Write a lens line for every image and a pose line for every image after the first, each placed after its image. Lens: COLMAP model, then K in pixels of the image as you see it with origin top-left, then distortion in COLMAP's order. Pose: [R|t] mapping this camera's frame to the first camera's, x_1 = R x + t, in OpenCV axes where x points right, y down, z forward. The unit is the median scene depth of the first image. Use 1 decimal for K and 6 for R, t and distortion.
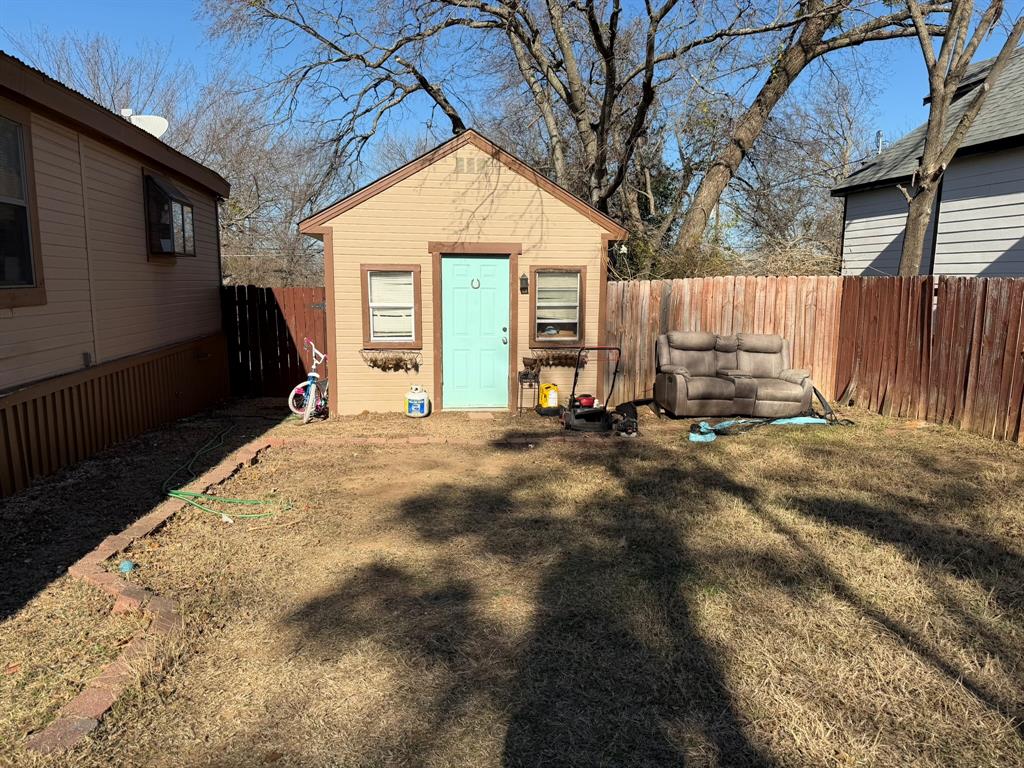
lens RADIAL K [[717.5, 0, 512.2], [0, 717.5, 384.9], [0, 0, 1]] dist [0.054872, 0.000285]
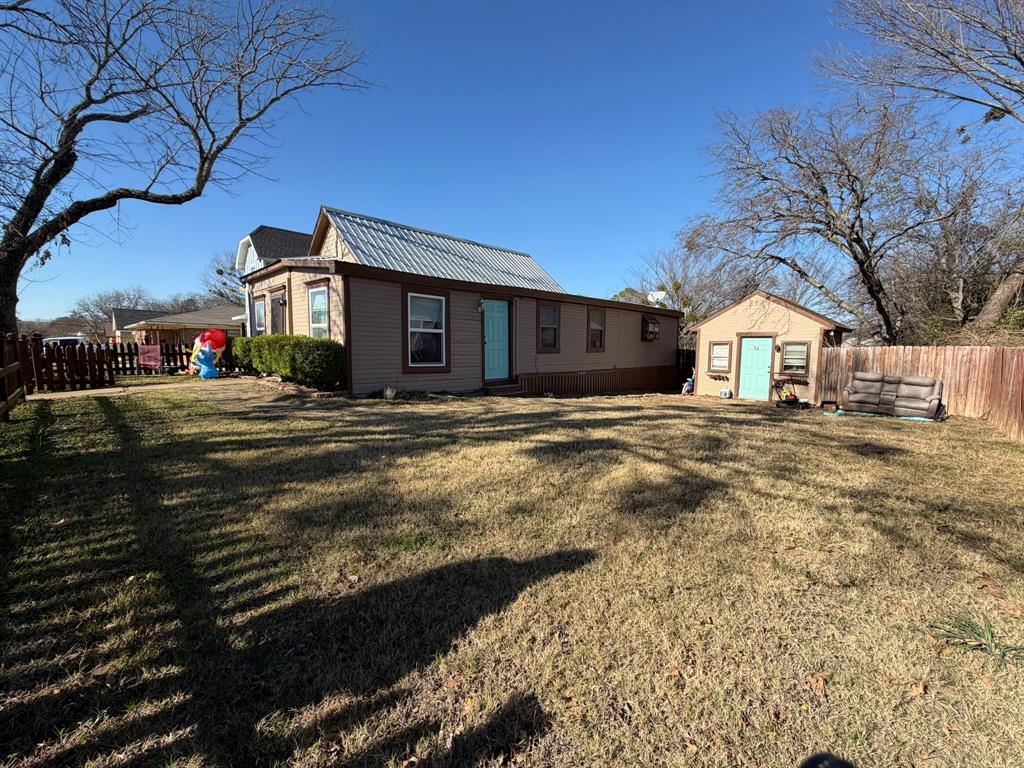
lens RADIAL K [[415.7, 0, 511.6], [0, 415.7, 383.8], [0, 0, 1]] dist [0.000393, 0.000779]
pose [[0.588063, 0.078512, -0.804996, 0.614203], [-0.124158, 0.992244, 0.006075, 0.078858], [0.799229, 0.096374, 0.593249, -0.527082]]
